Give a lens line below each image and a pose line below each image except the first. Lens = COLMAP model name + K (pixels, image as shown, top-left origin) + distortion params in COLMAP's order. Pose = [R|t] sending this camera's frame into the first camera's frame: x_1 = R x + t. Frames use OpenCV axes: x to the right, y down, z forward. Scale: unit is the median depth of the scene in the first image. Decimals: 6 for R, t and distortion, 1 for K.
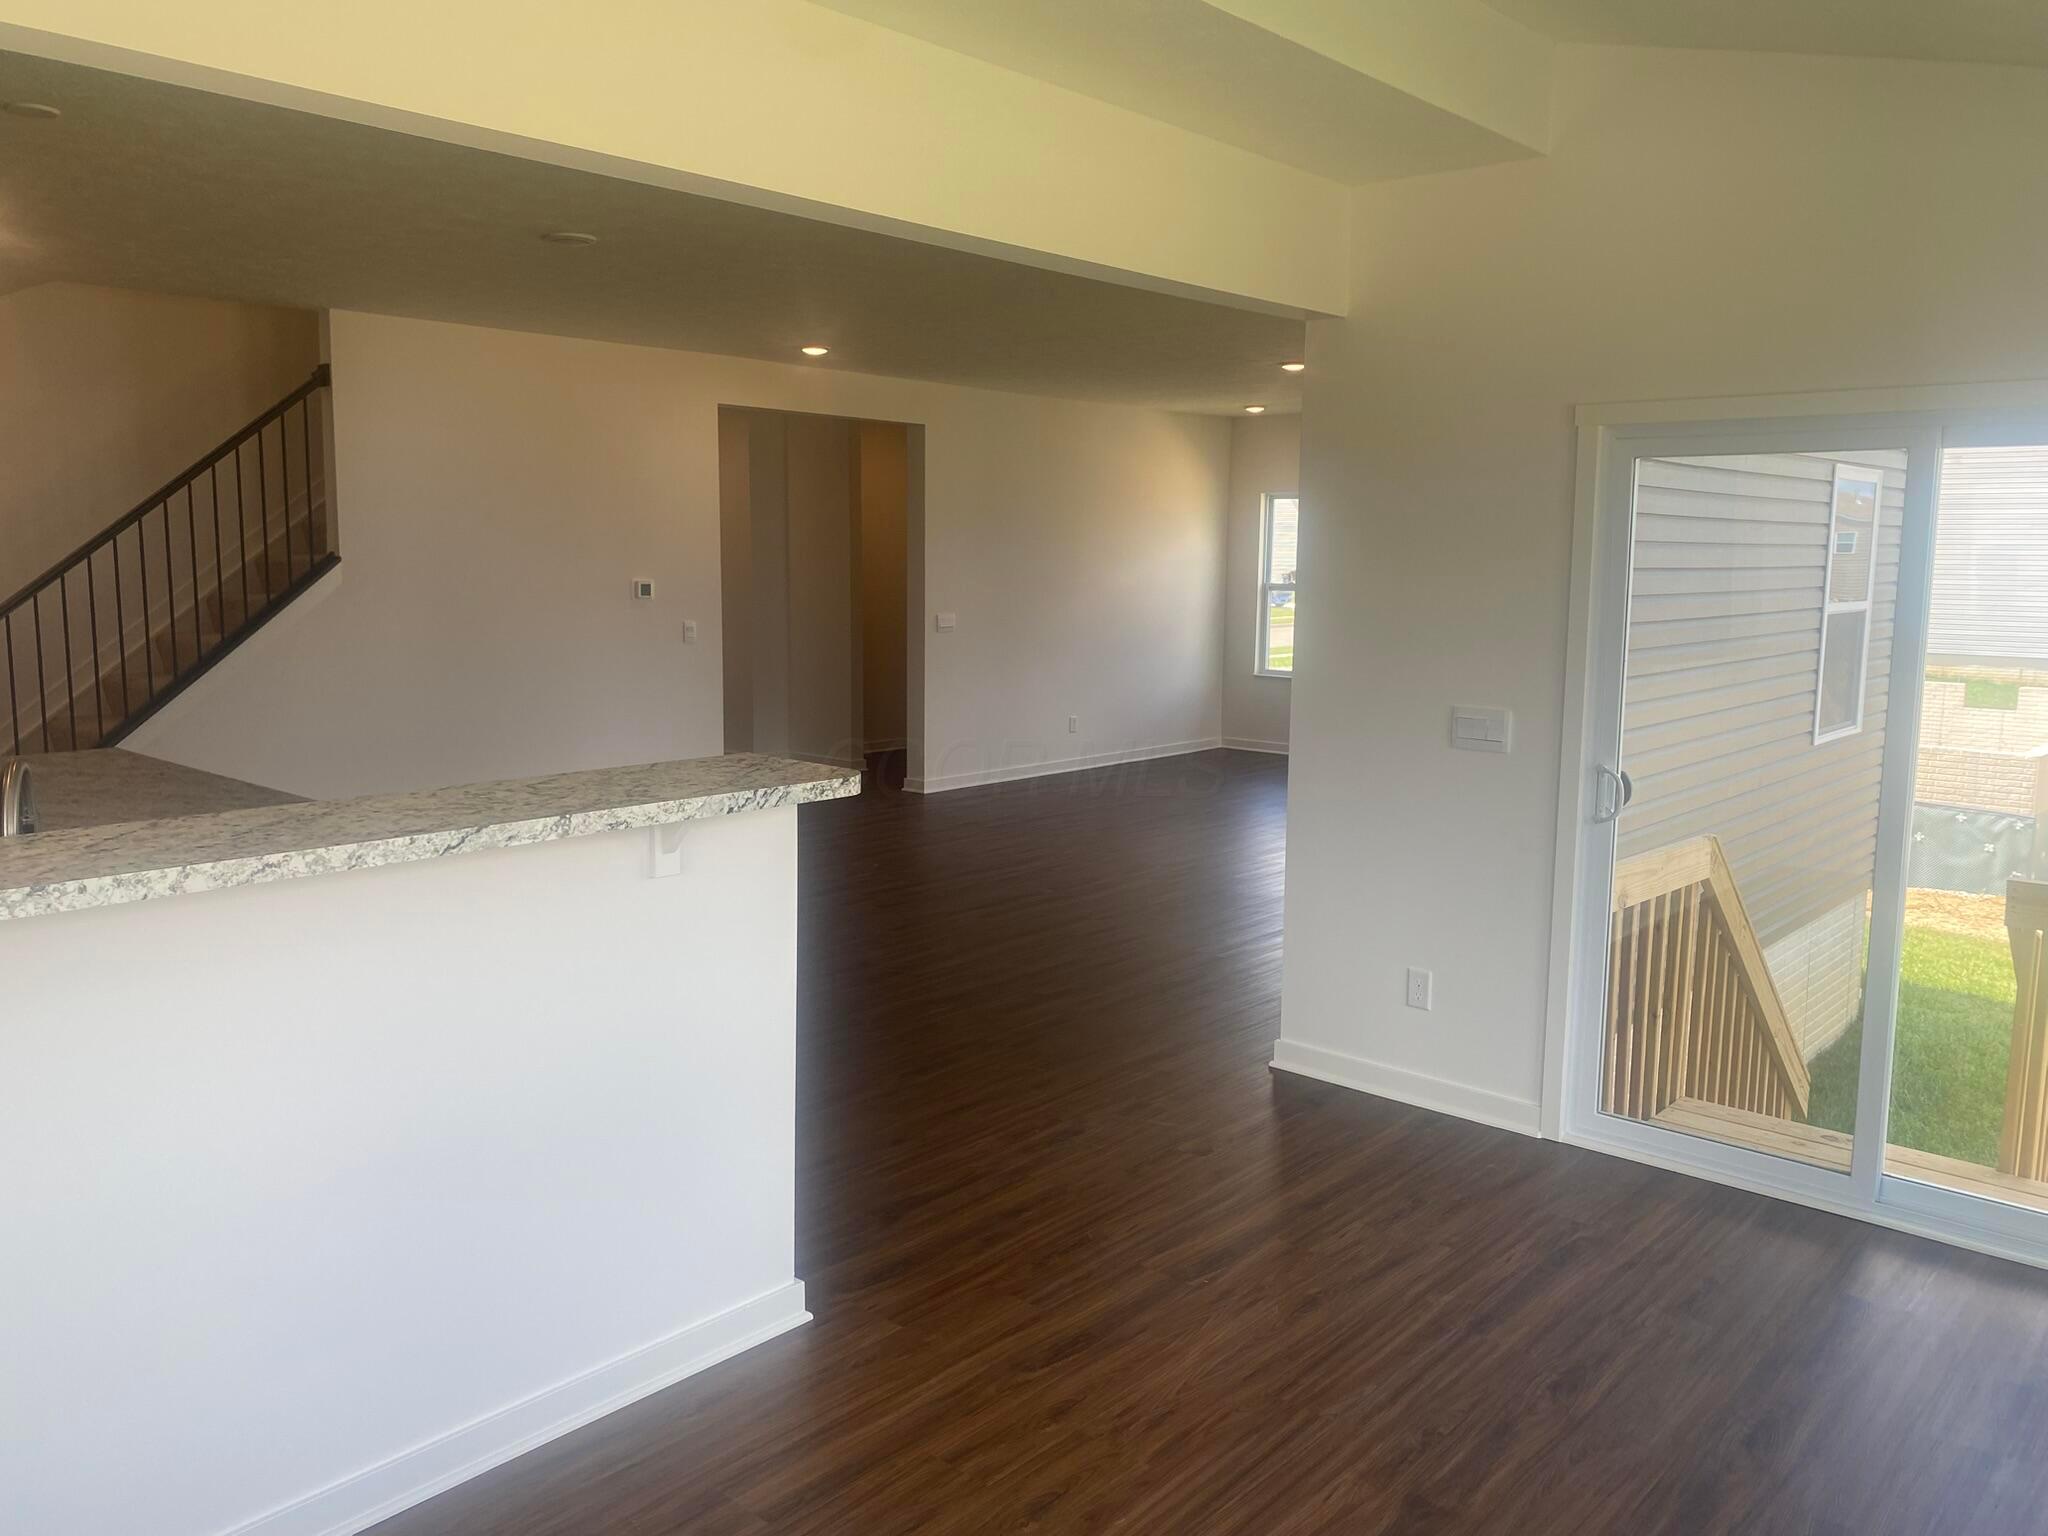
lens RADIAL K [[1549.2, 0, 1024.0], [0, 1549.2, 768.0], [0, 0, 1]] dist [0.004302, -0.012369]
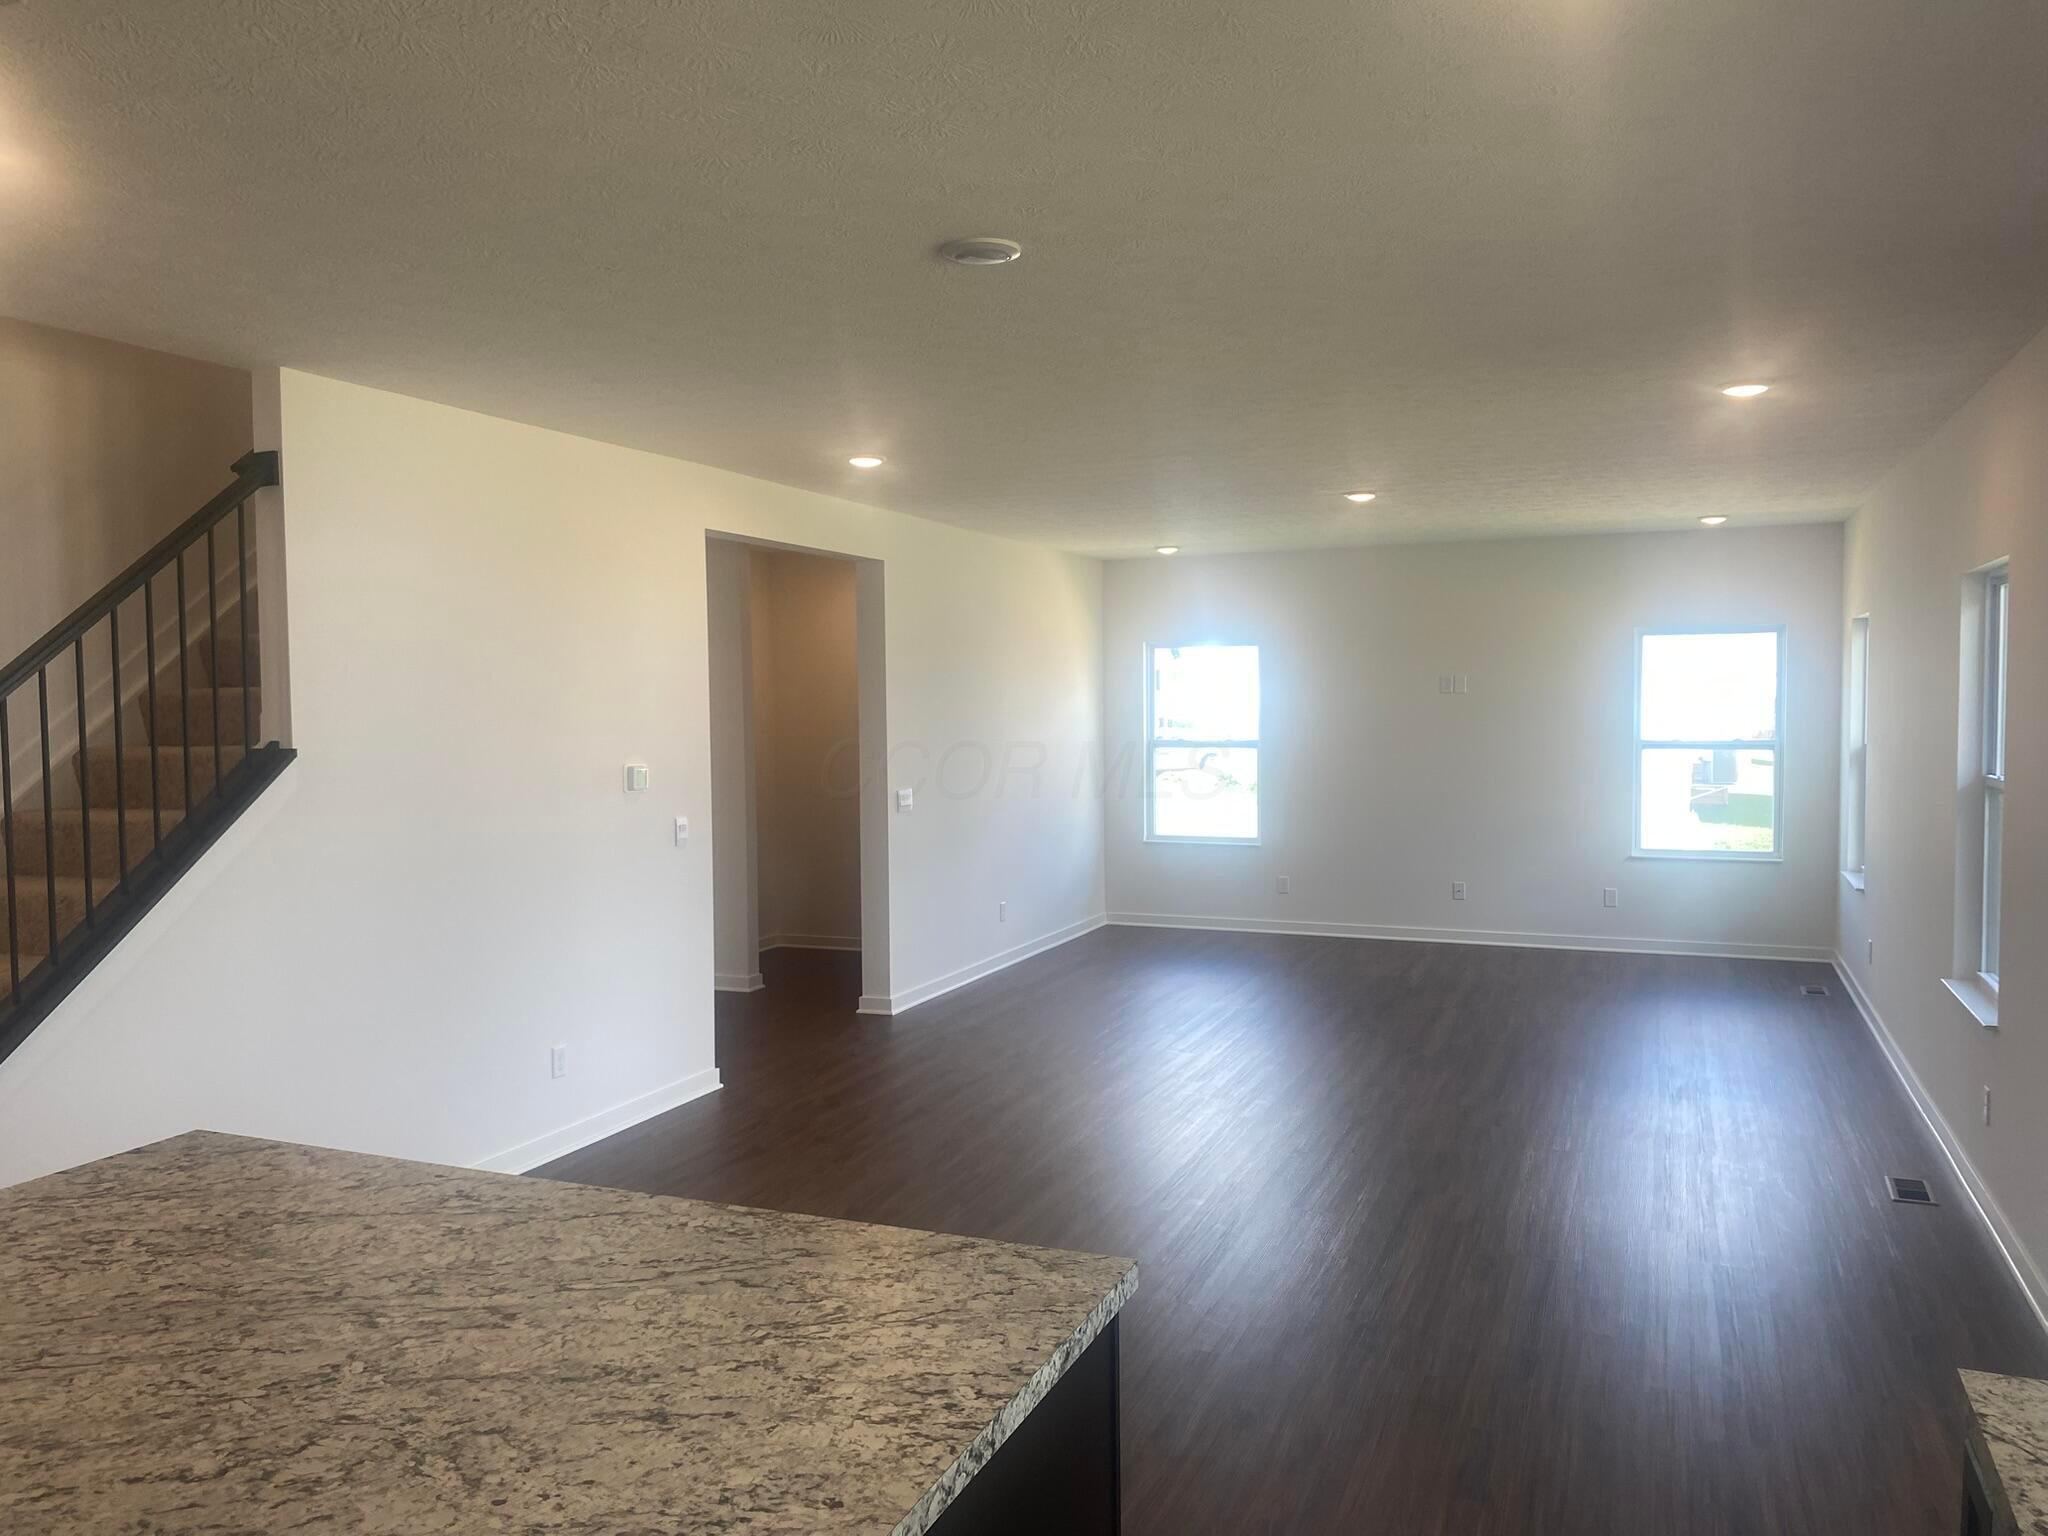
lens RADIAL K [[1549.2, 0, 1024.0], [0, 1549.2, 768.0], [0, 0, 1]] dist [0.004302, -0.012369]
pose [[0.937892, -0.039091, 0.344719, -0.330166], [0.072922, 0.993647, -0.085723, -0.045264], [-0.339178, 0.105537, 0.934783, 0.264136]]
